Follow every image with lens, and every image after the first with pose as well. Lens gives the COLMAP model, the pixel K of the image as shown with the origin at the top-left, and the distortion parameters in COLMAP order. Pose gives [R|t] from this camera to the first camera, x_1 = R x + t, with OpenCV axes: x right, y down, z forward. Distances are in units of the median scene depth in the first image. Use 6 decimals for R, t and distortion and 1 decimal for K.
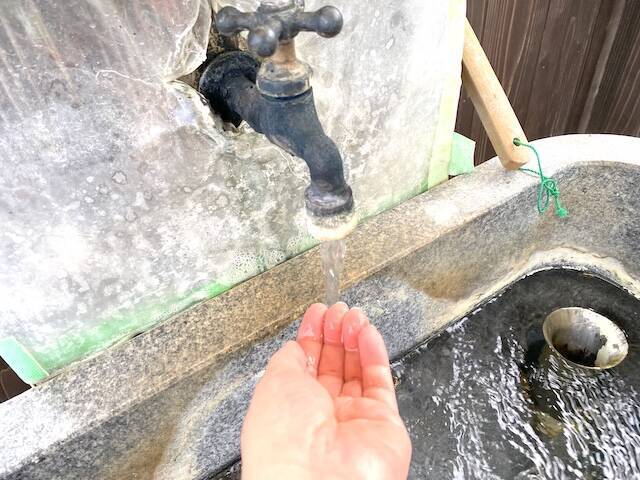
lens RADIAL K [[478.5, 0, 315.8], [0, 478.5, 236.9], [0, 0, 1]] dist [0.027543, -0.037583]
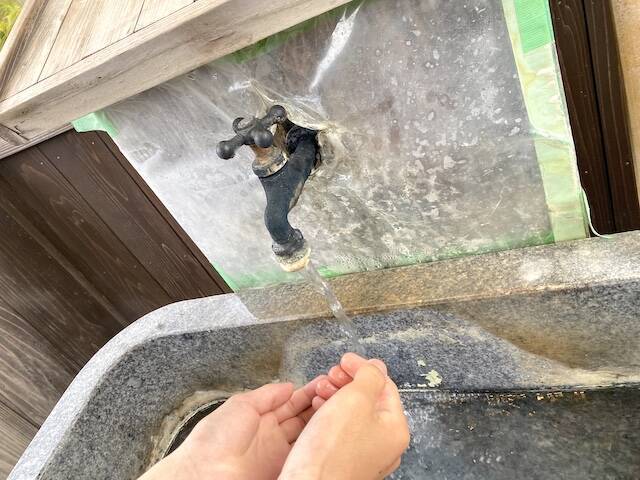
lens RADIAL K [[478.5, 0, 319.3], [0, 478.5, 236.7], [0, 0, 1]] dist [0.027543, -0.037583]
pose [[0.652699, 0.269785, -0.707955, 0.776567], [-0.173373, 0.962841, 0.207074, -0.292746], [0.737513, -0.012417, 0.675218, 0.051274]]
